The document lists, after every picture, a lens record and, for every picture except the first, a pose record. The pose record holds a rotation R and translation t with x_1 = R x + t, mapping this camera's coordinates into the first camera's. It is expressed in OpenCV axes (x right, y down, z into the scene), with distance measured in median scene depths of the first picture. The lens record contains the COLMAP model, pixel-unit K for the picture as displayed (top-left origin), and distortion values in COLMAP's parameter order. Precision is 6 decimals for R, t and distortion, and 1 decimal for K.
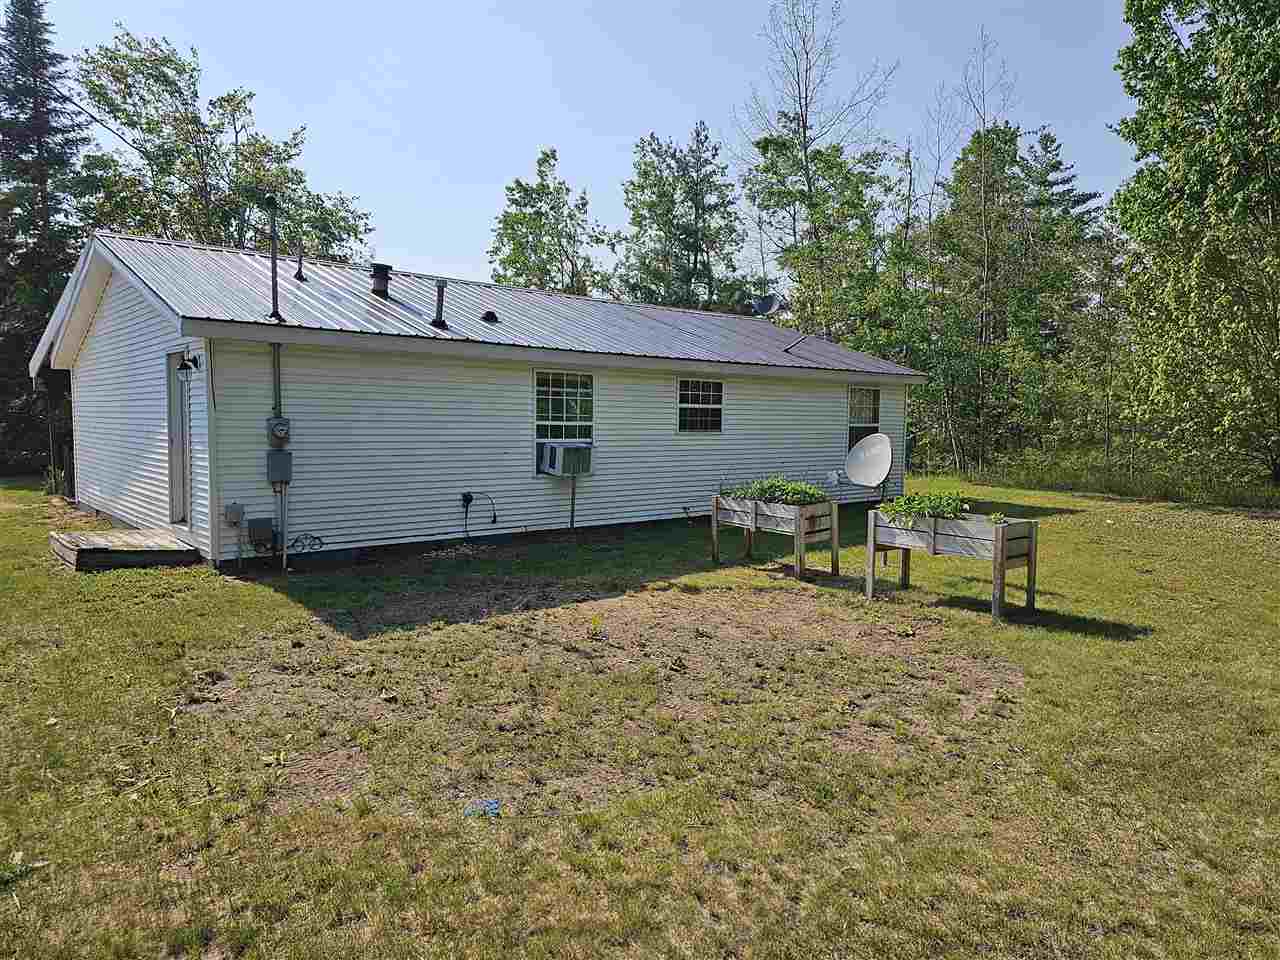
lens RADIAL K [[850.1, 0, 637.4], [0, 850.1, 487.8], [0, 0, 1]] dist [0.067073, -0.057770]
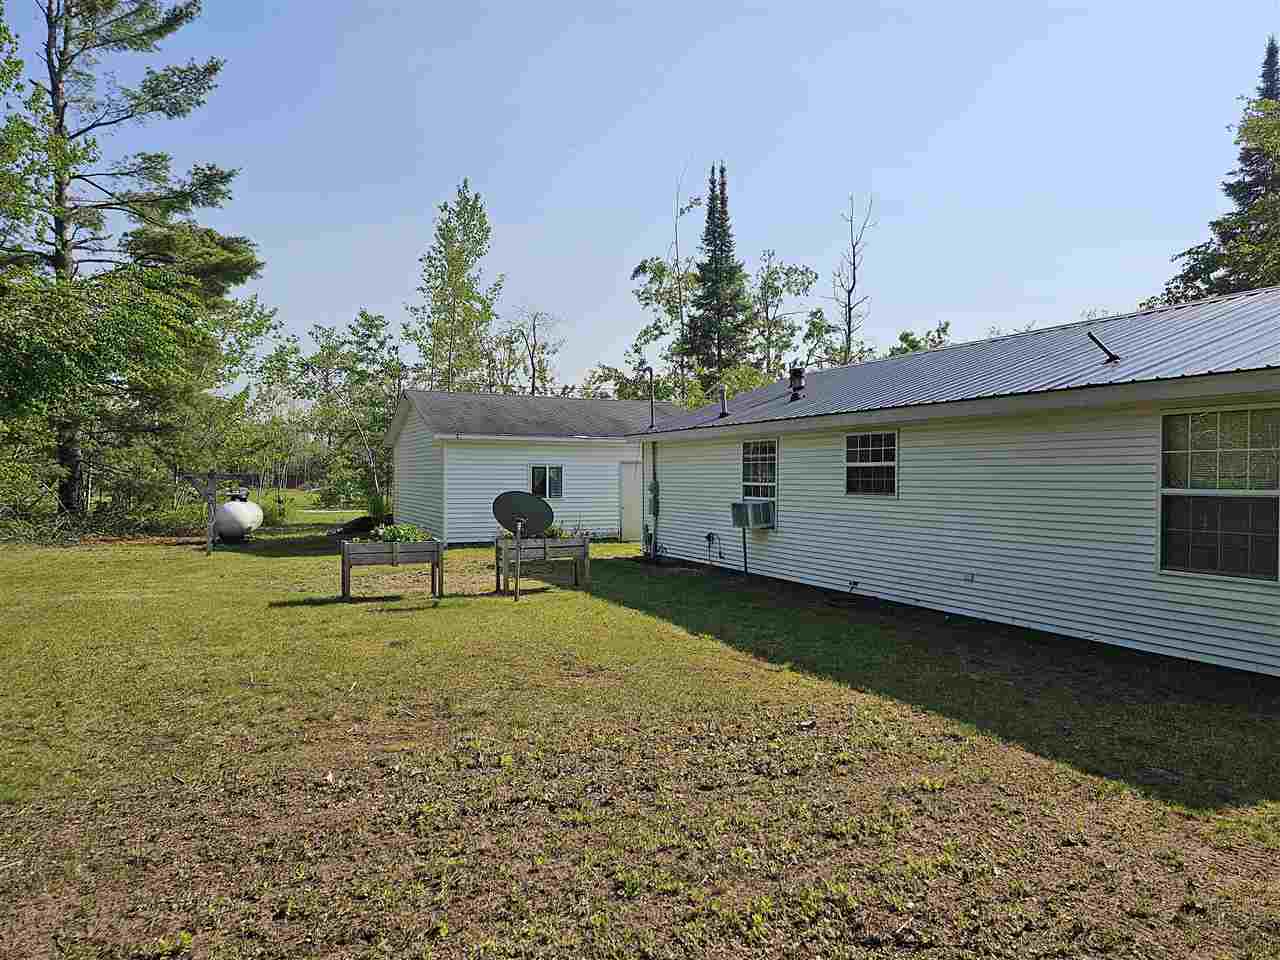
lens RADIAL K [[850.1, 0, 637.4], [0, 850.1, 487.8], [0, 0, 1]] dist [0.067073, -0.057770]
pose [[-0.278011, 0.003482, -0.960572, 0.965089], [-0.080537, 0.996388, 0.026921, -0.078813], [0.957196, 0.084846, -0.276727, 1.037023]]
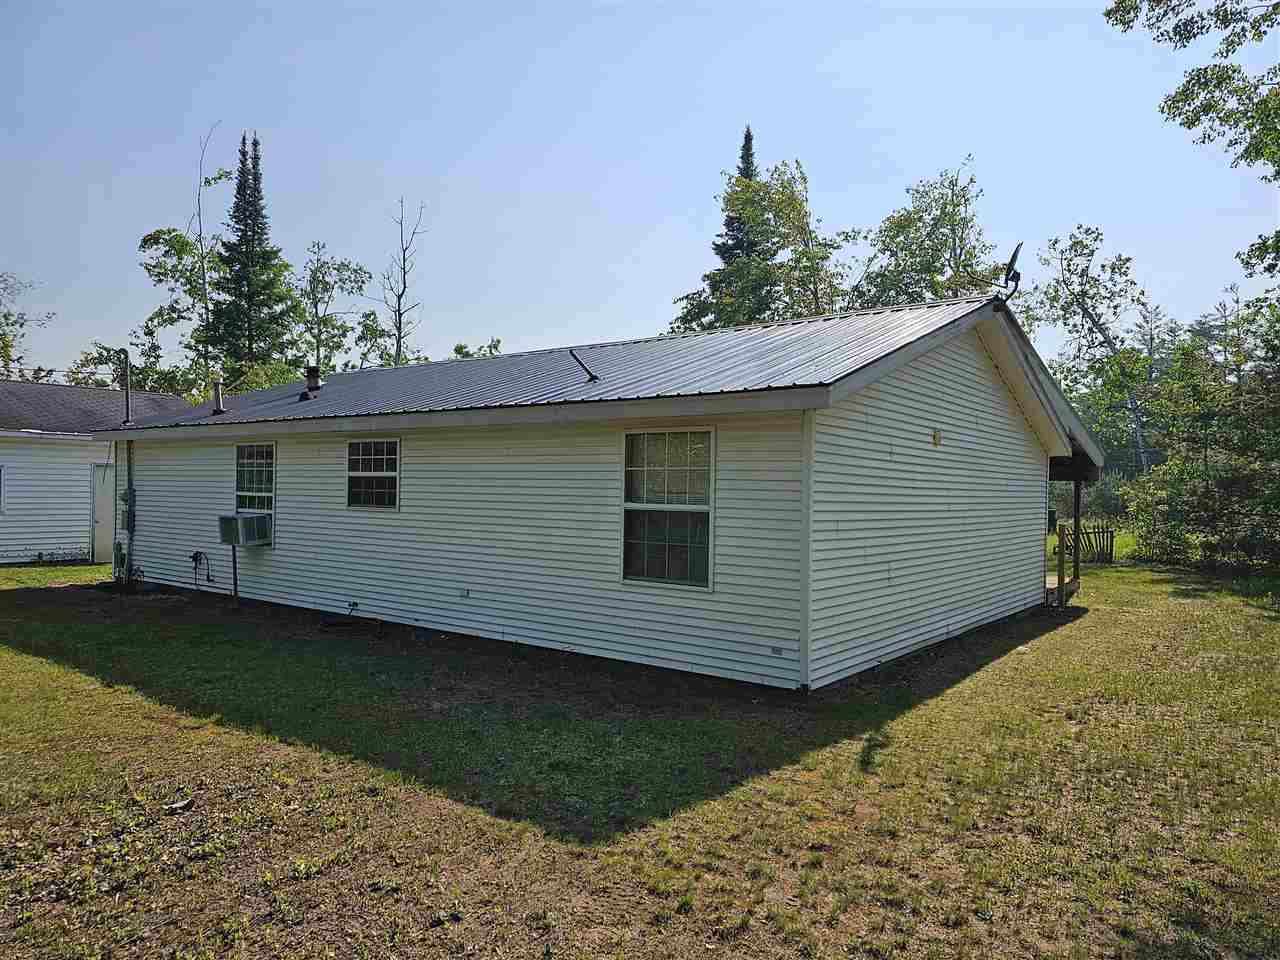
lens RADIAL K [[850.1, 0, 637.4], [0, 850.1, 487.8], [0, 0, 1]] dist [0.067073, -0.057770]
pose [[0.206125, -0.008727, -0.978487, 0.898856], [-0.092660, 0.995293, -0.028397, -0.085736], [0.974129, 0.096520, 0.204346, 1.099793]]
